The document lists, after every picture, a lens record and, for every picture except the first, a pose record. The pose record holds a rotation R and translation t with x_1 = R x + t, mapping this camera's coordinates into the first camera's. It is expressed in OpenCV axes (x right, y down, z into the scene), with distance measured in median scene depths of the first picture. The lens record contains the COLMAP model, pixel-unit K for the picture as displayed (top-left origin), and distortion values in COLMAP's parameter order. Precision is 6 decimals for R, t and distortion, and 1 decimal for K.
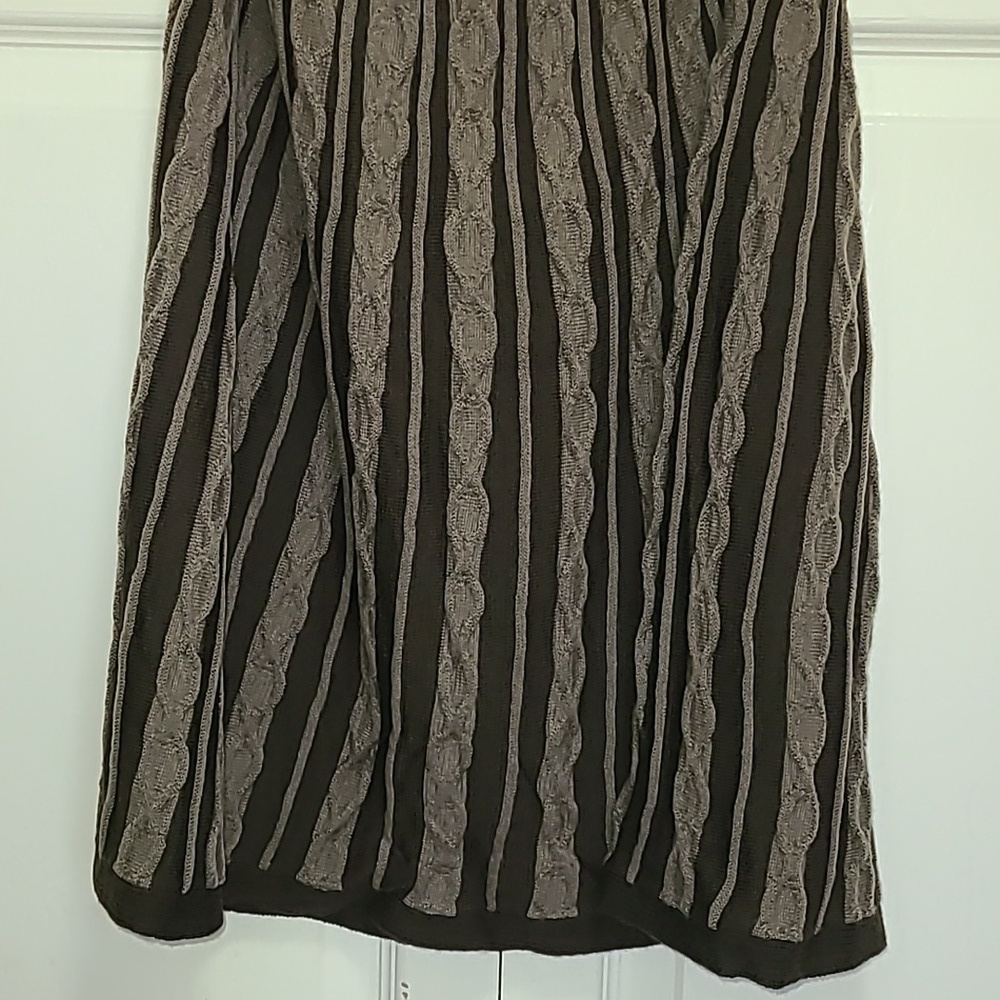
lens RADIAL K [[1778.4, 0, 495.5], [0, 1778.4, 495.8], [0, 0, 1]] dist [0.050594, 0.000000]
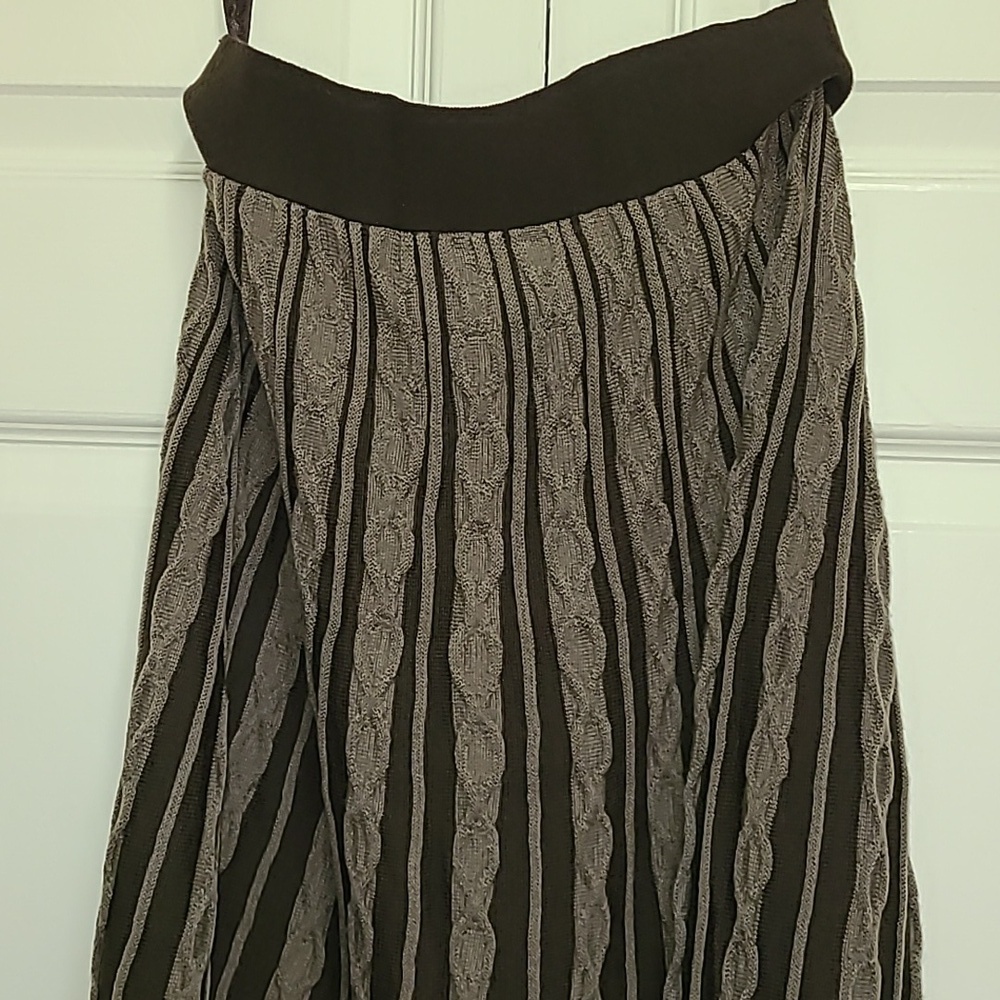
lens RADIAL K [[1778.4, 0, 496.9], [0, 1778.4, 500.1], [0, 0, 1]] dist [0.050594, 0.000000]
pose [[0.999916, 0.004524, -0.012157, 0.007375], [-0.006326, 0.988278, -0.152534, -0.079876], [0.011324, 0.152598, 0.988224, 0.054861]]
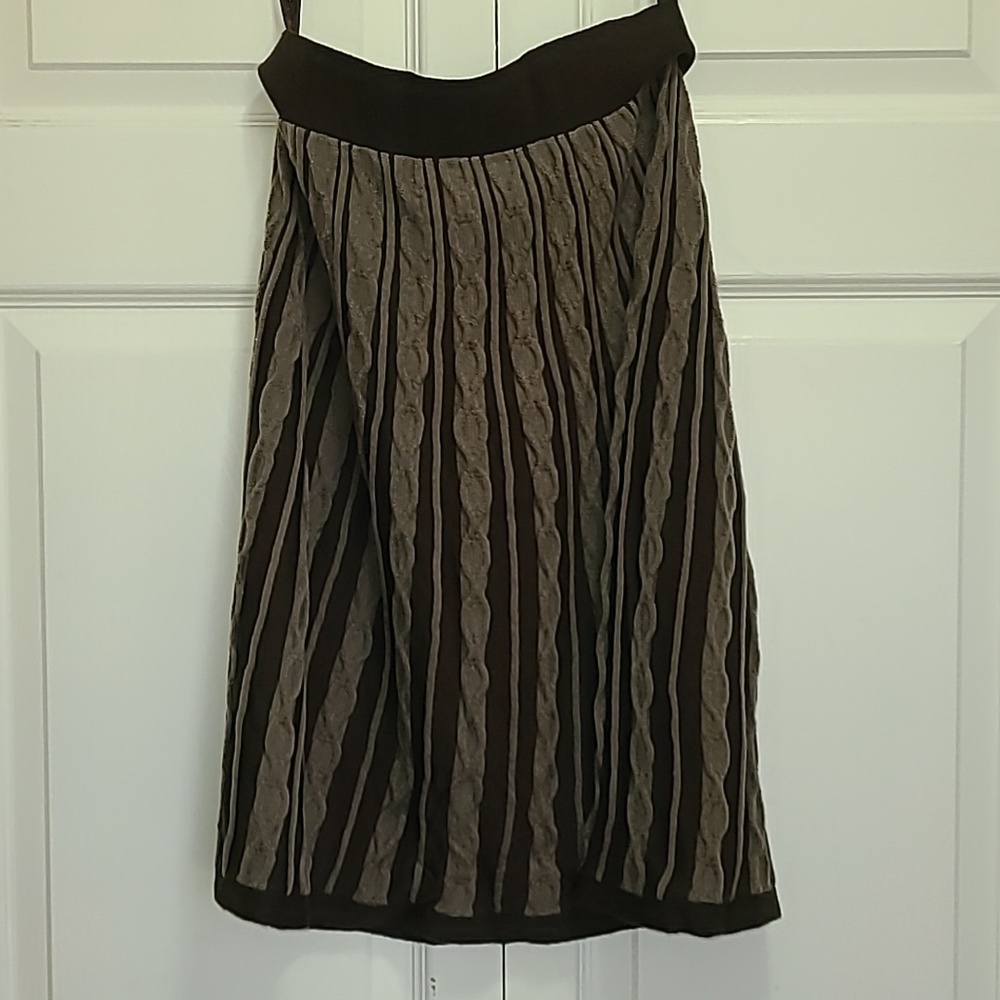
lens RADIAL K [[1778.4, 0, 531.8], [0, 1778.4, 465.9], [0, 0, 1]] dist [0.050594, 0.000000]
pose [[0.995669, -0.036722, 0.085412, -0.089733], [0.046947, 0.991545, -0.120975, 0.065489], [-0.080248, 0.124461, 0.988974, -0.447799]]
